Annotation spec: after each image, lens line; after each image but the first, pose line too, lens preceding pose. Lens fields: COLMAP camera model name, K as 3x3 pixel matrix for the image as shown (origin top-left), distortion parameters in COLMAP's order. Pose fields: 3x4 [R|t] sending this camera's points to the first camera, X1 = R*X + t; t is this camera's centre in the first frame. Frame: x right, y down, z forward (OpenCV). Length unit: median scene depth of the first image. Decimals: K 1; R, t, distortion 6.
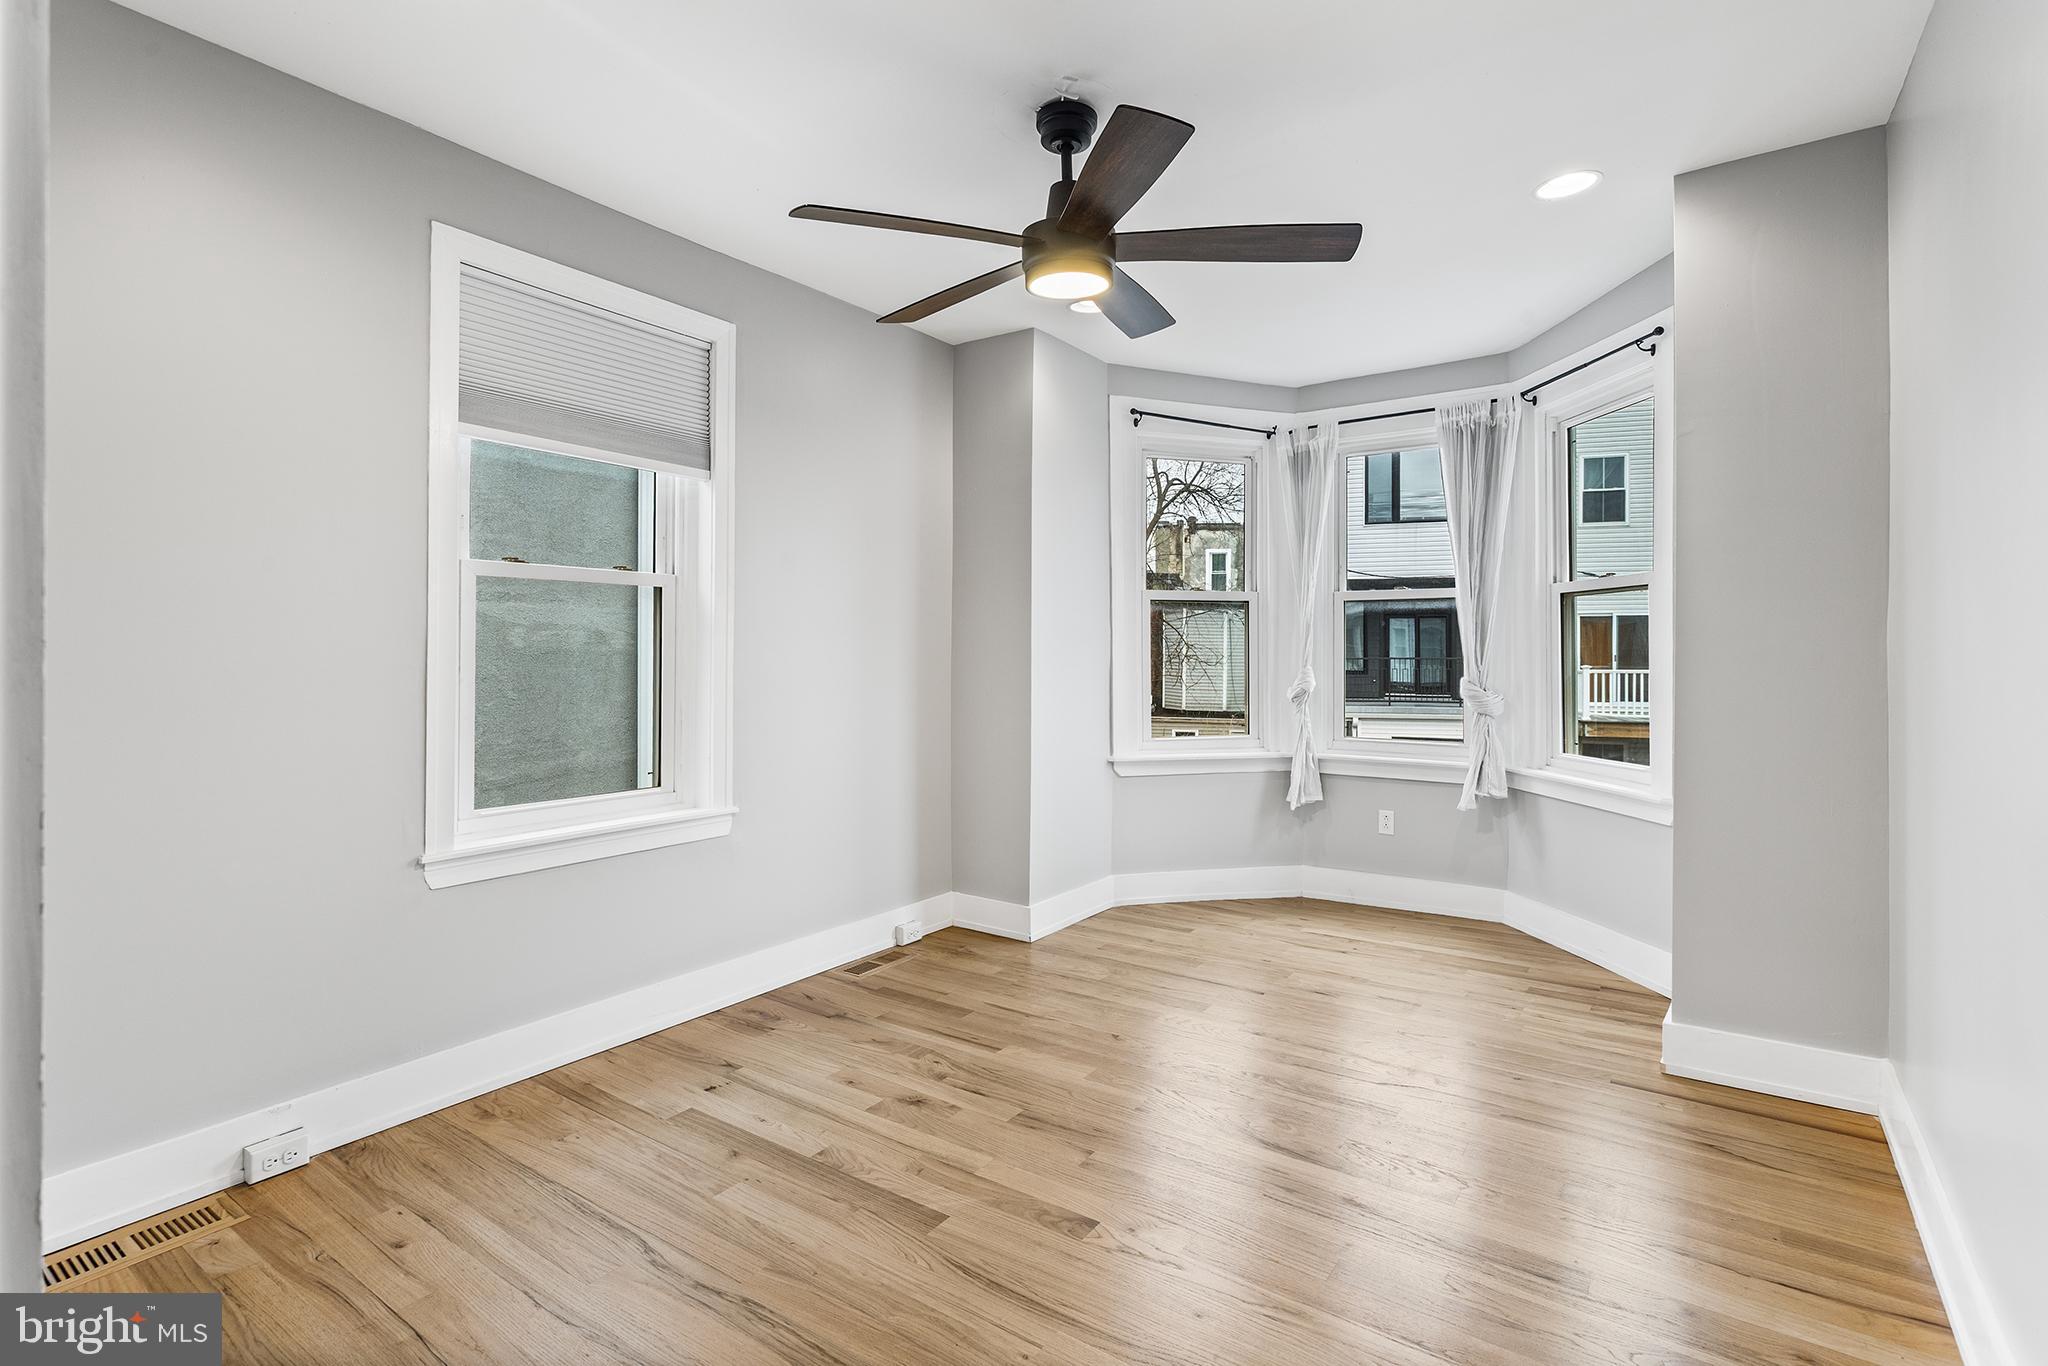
lens RADIAL K [[979.8, 0, 1016.3], [0, 979.8, 651.6], [0, 0, 1]] dist [-0.001768, 0.003205]
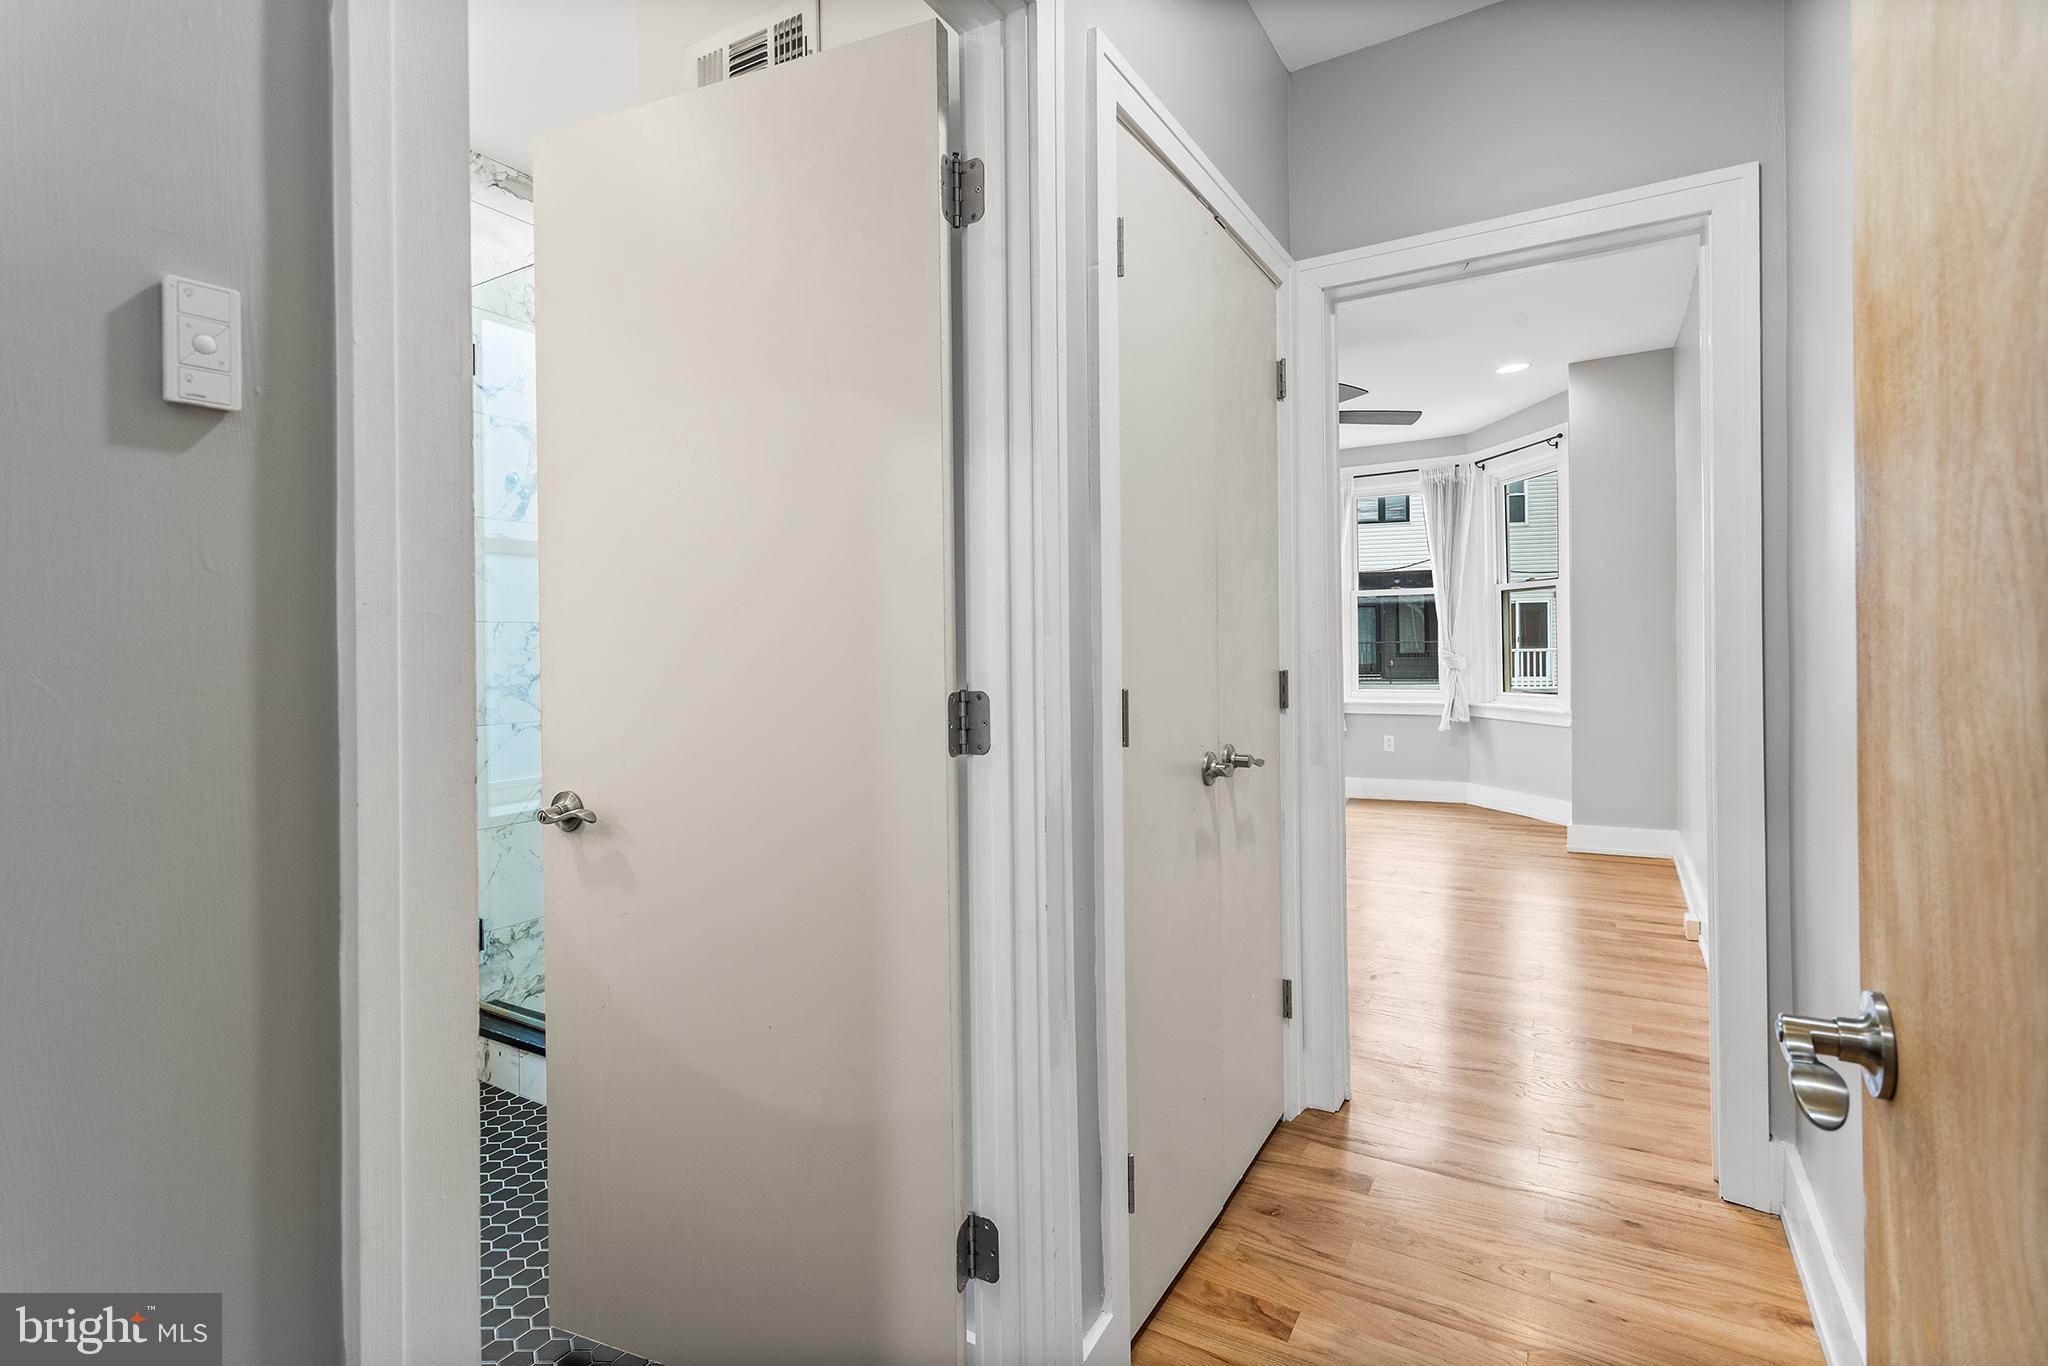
lens RADIAL K [[979.8, 0, 1022.0], [0, 979.8, 663.0], [0, 0, 1]] dist [-0.001768, 0.003205]
pose [[0.996165, -0.020911, 0.084964, -0.340024], [0.019564, 0.999670, 0.016651, 0.015290], [-0.085284, -0.014925, 0.996245, -0.493545]]
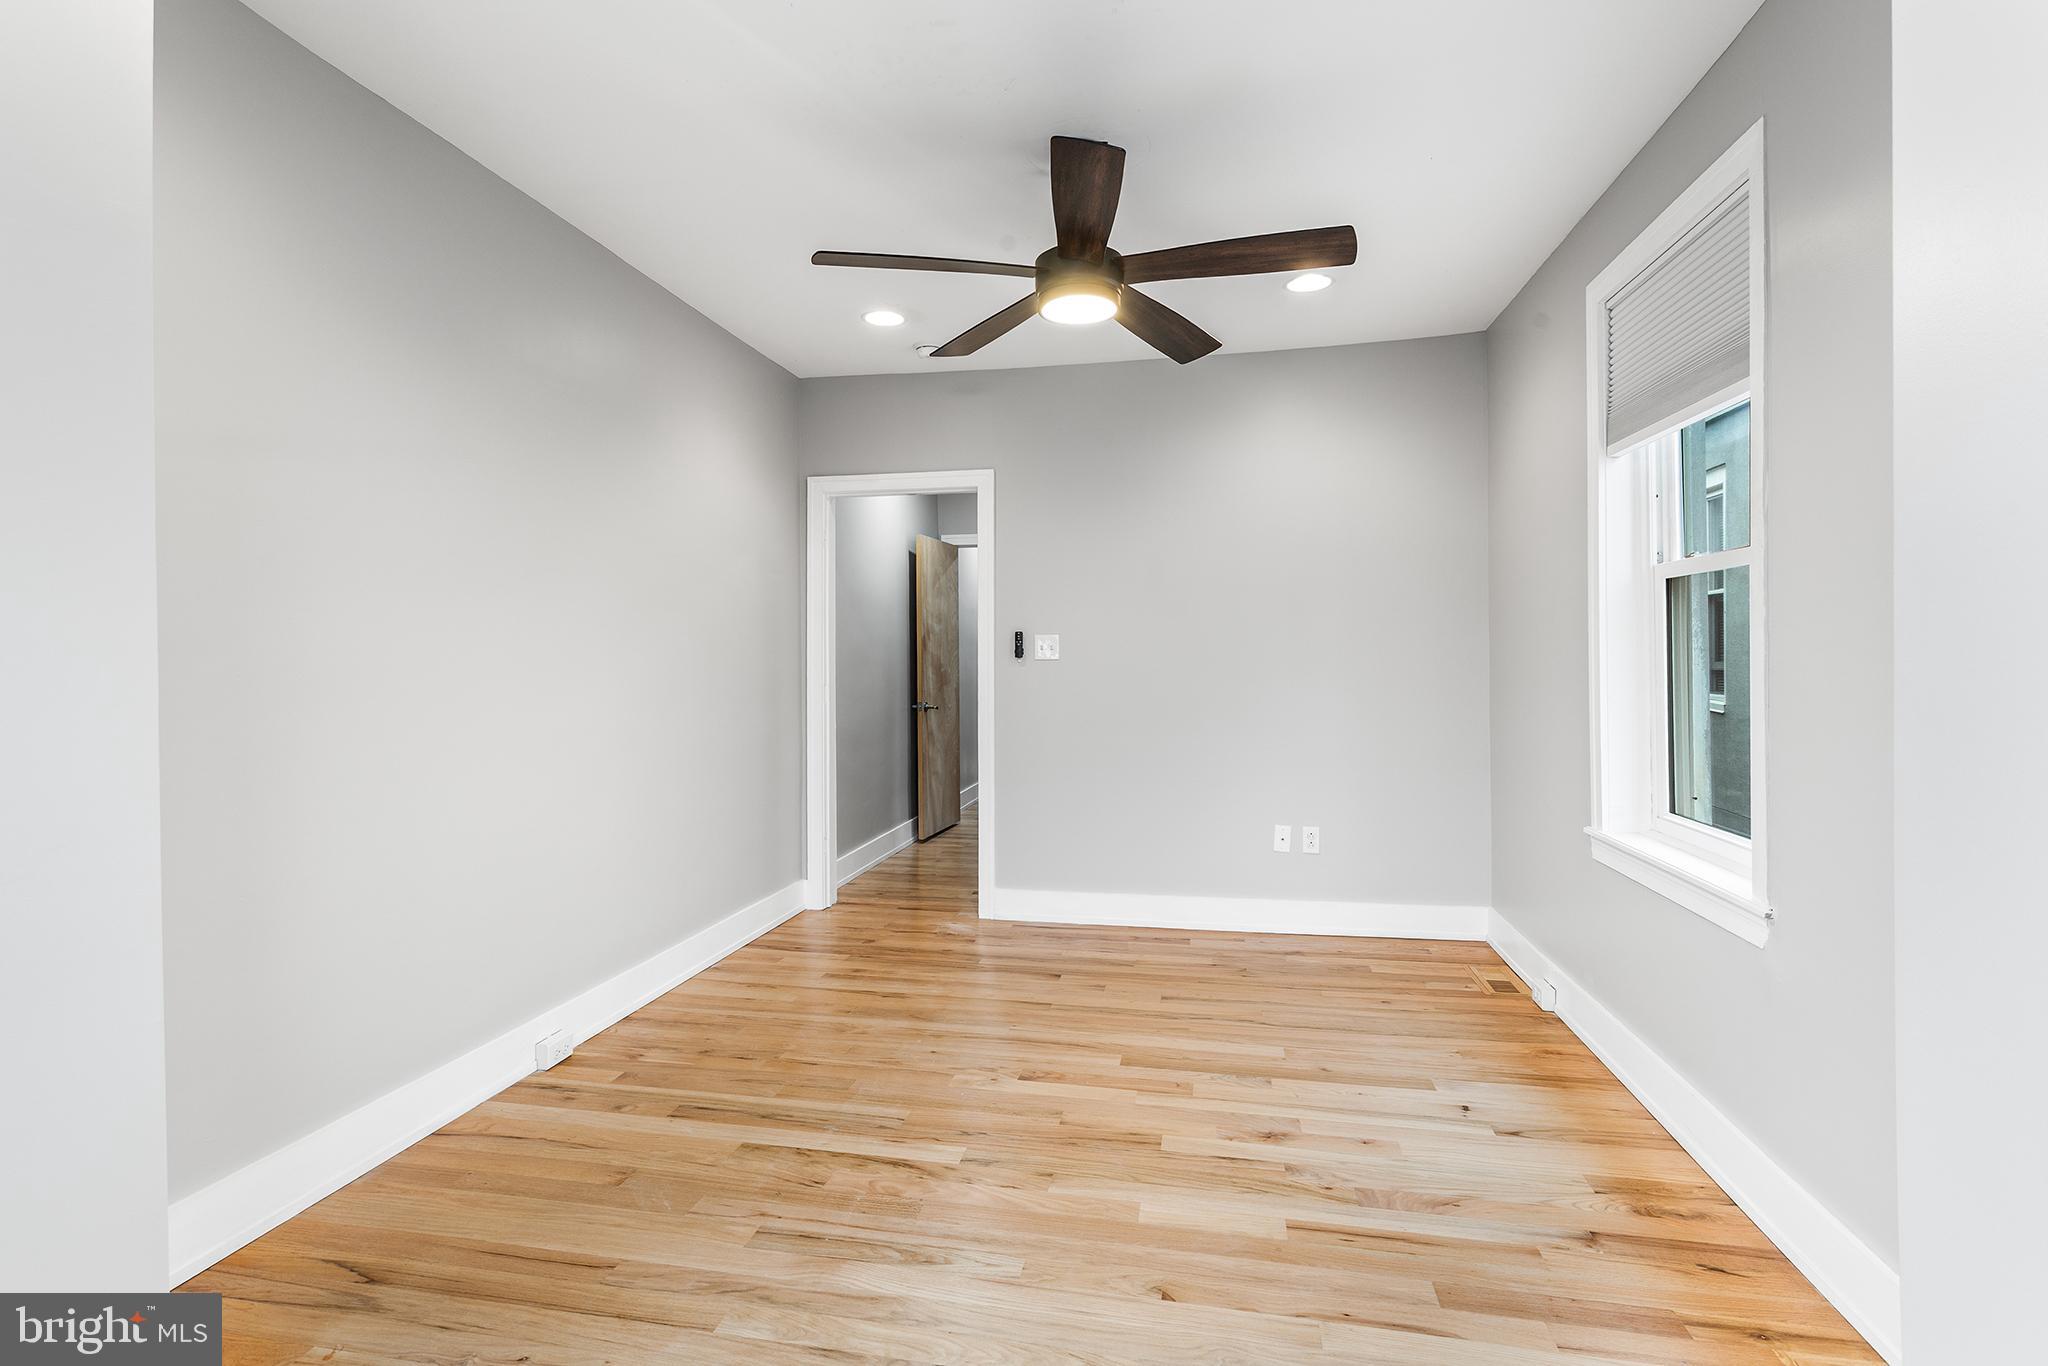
lens RADIAL K [[979.8, 0, 1022.9], [0, 979.8, 666.0], [0, 0, 1]] dist [-0.001768, 0.003205]
pose [[-0.912341, 0.007856, -0.409356, 0.304525], [0.005612, 0.999962, 0.006682, 0.001744], [0.409393, 0.003799, -0.912350, 1.085735]]
